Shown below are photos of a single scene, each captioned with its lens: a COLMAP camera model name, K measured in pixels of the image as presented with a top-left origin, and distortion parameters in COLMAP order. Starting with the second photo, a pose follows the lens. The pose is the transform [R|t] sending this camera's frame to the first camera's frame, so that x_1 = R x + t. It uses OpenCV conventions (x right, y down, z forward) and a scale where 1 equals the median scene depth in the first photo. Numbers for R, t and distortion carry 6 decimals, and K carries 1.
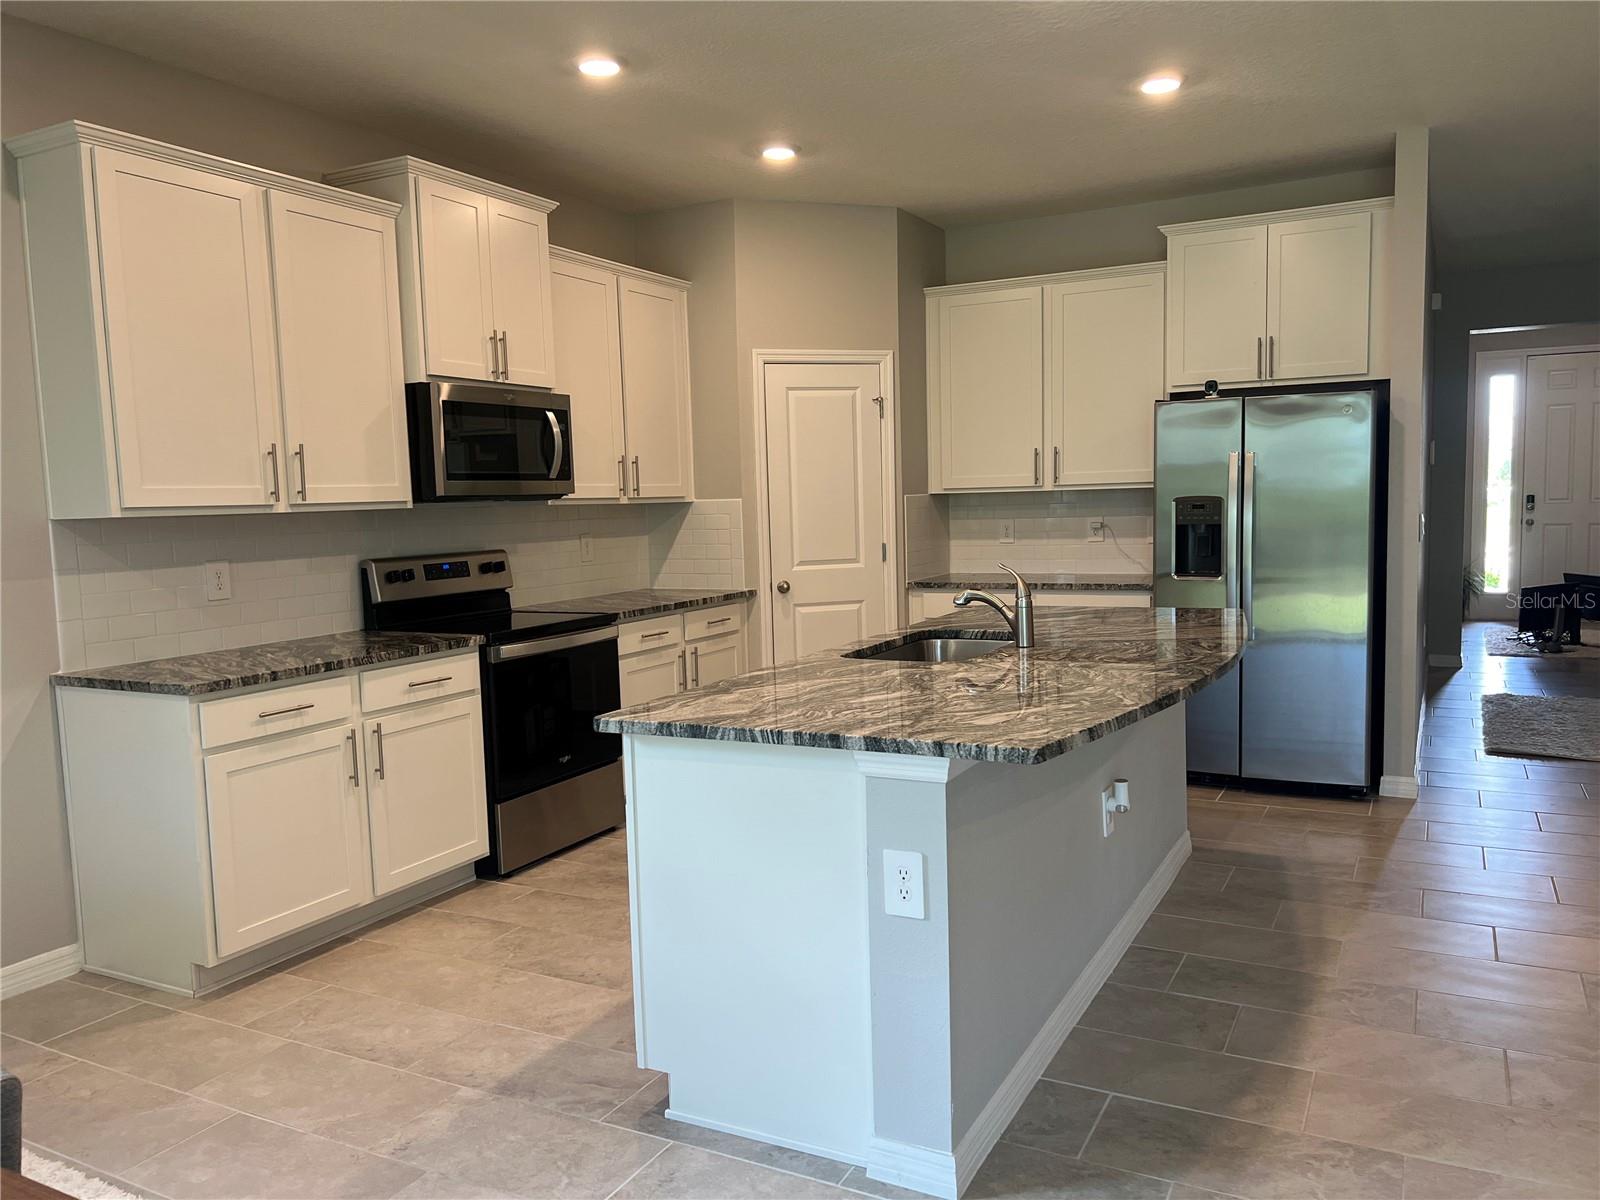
lens RADIAL K [[1206.9, 0, 824.6], [0, 1206.9, 608.1], [0, 0, 1]] dist [0.058186, -0.060941]
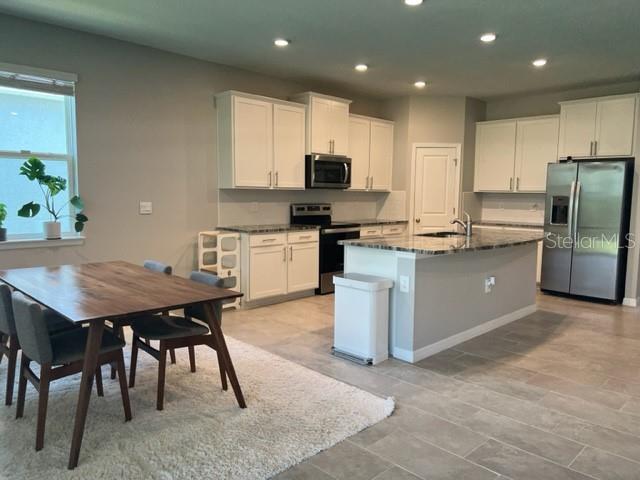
lens RADIAL K [[482.7, 0, 335.1], [0, 482.7, 236.7], [0, 0, 1]] dist [0.058186, -0.060941]
pose [[0.958353, 0.065049, -0.278081, 0.141448], [-0.064637, 0.997852, 0.010659, 0.032427], [0.278177, 0.007759, 0.960499, -0.319227]]
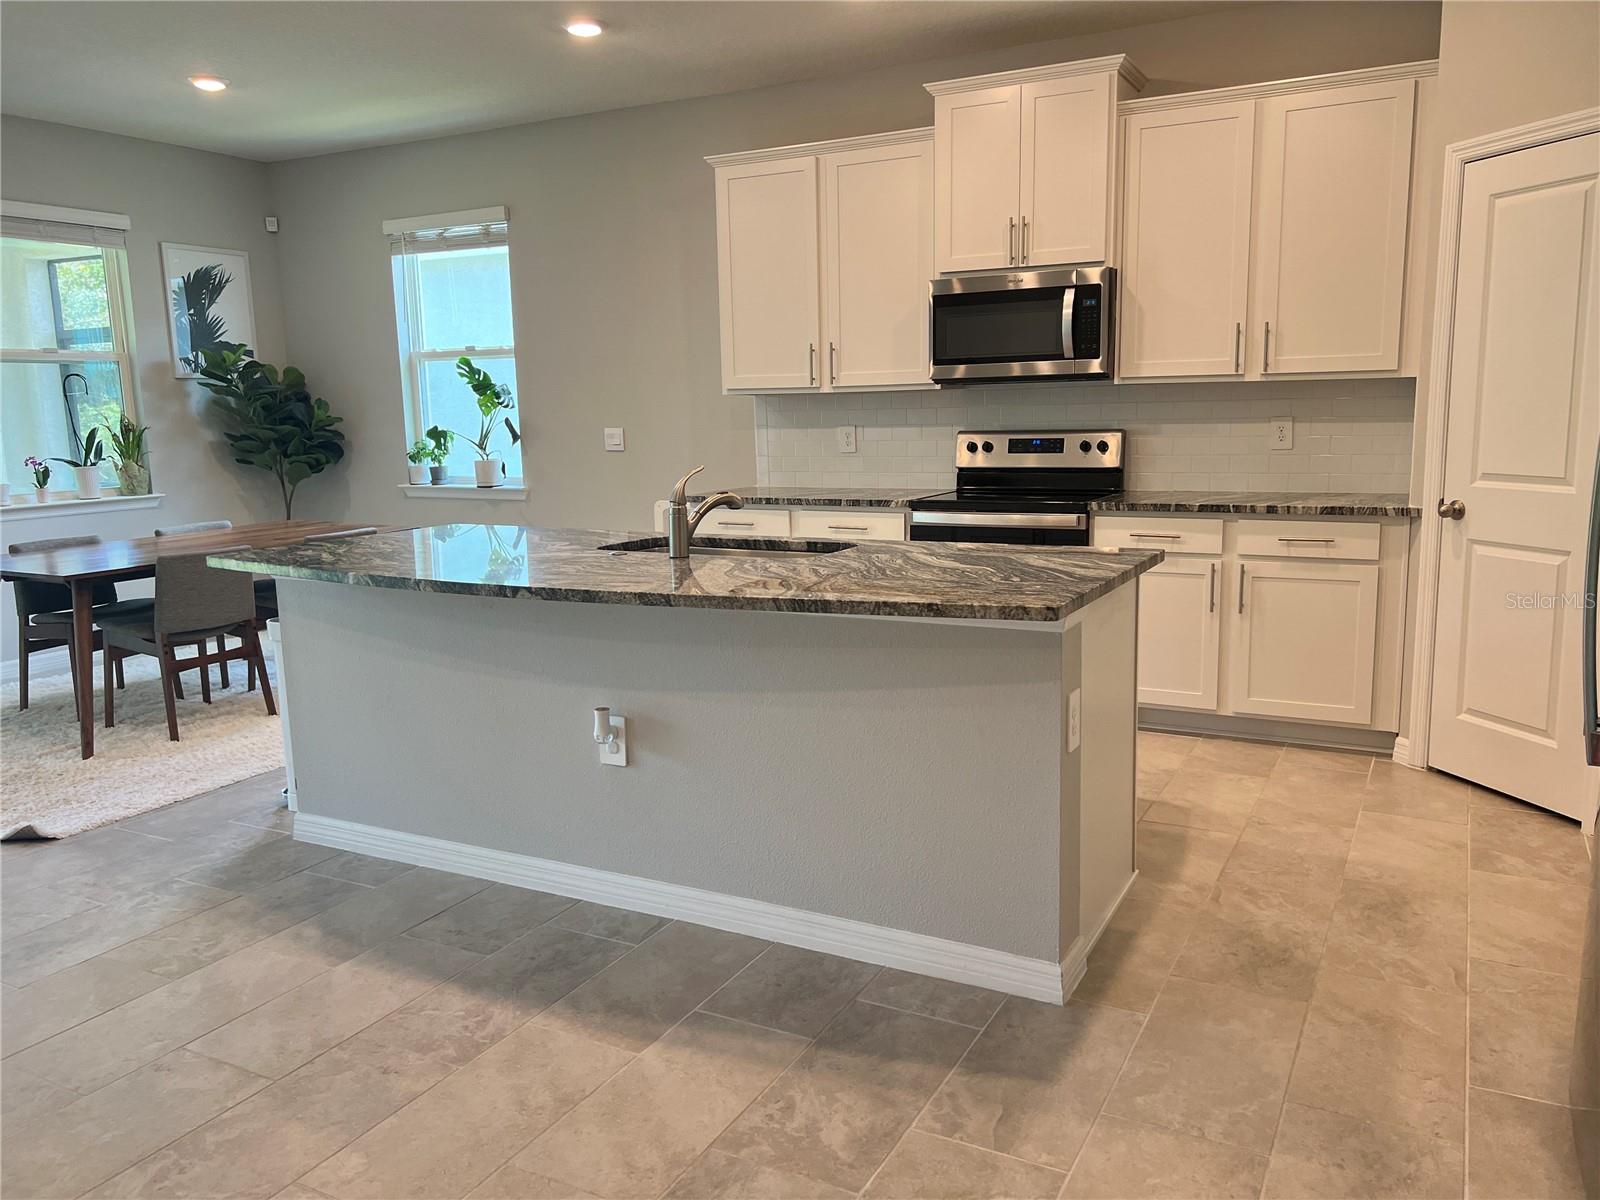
lens RADIAL K [[1206.9, 0, 839.8], [0, 1206.9, 627.0], [0, 0, 1]] dist [0.058186, -0.060941]
pose [[-0.007455, 0.216013, -0.976362, 0.829917], [-0.067503, 0.974053, 0.216018, -0.099552], [0.997691, 0.067518, 0.007320, 0.859326]]
